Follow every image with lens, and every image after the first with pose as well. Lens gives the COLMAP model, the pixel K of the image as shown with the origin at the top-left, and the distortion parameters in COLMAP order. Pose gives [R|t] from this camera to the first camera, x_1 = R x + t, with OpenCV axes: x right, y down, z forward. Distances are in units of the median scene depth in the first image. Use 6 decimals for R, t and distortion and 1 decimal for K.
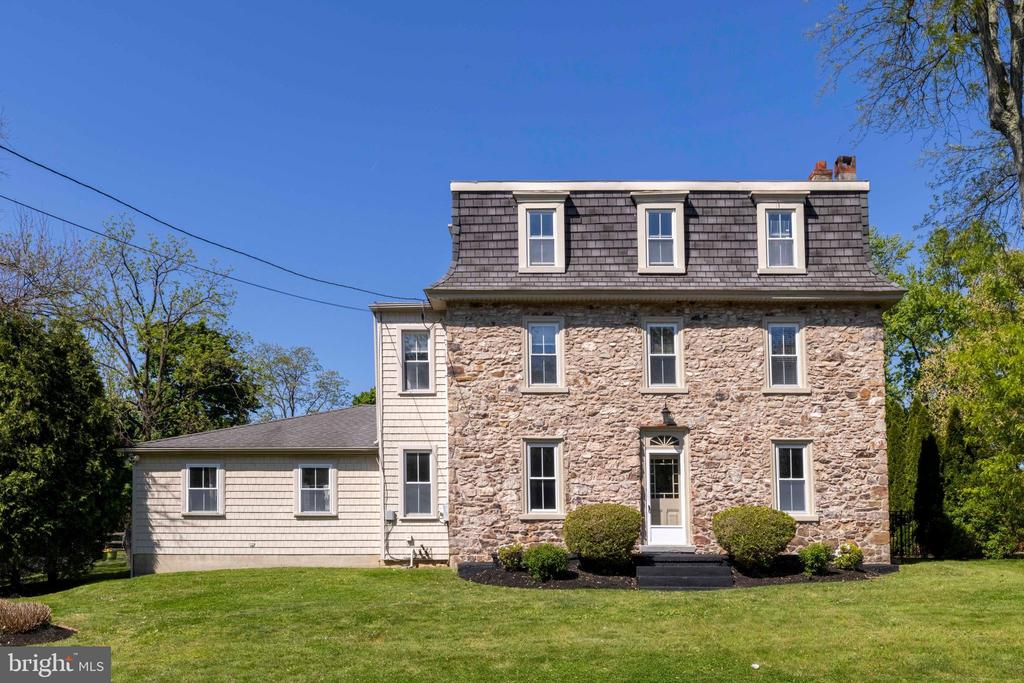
lens RADIAL K [[983.9, 0, 511.4], [0, 983.9, 412.1], [0, 0, 1]] dist [0.004667, 0.016260]
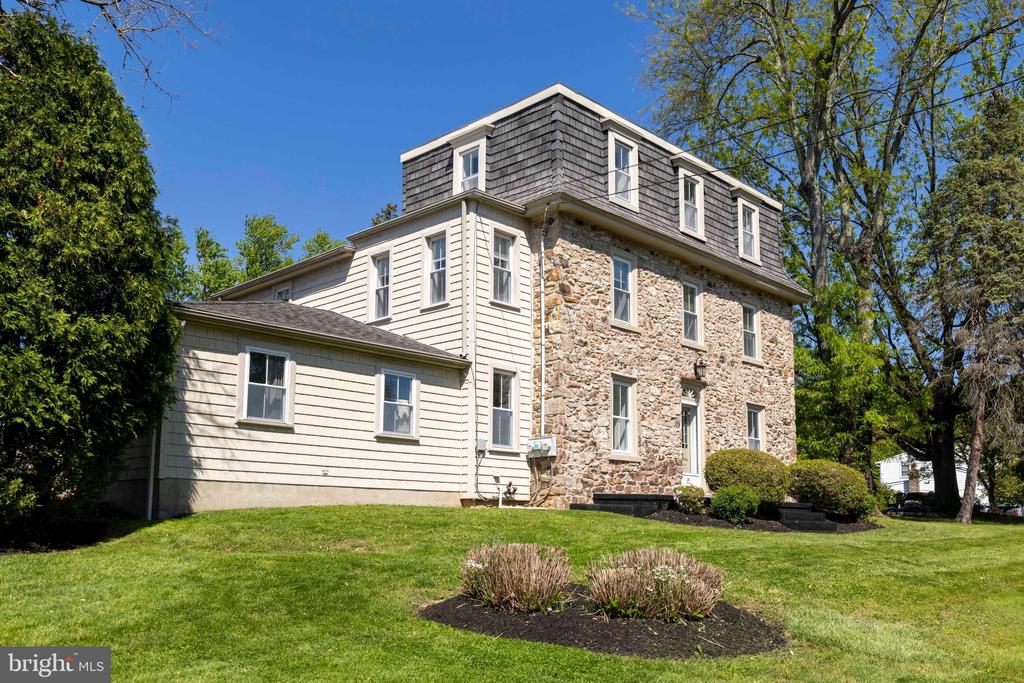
lens RADIAL K [[862.5, 0, 512.0], [0, 862.5, 341.5], [0, 0, 1]] dist [0.004421, 0.000589]
pose [[0.703862, 0.154074, 0.693426, -0.623248], [-0.125195, 0.987819, -0.092407, 0.083193], [-0.699217, -0.021772, 0.714578, 0.467396]]
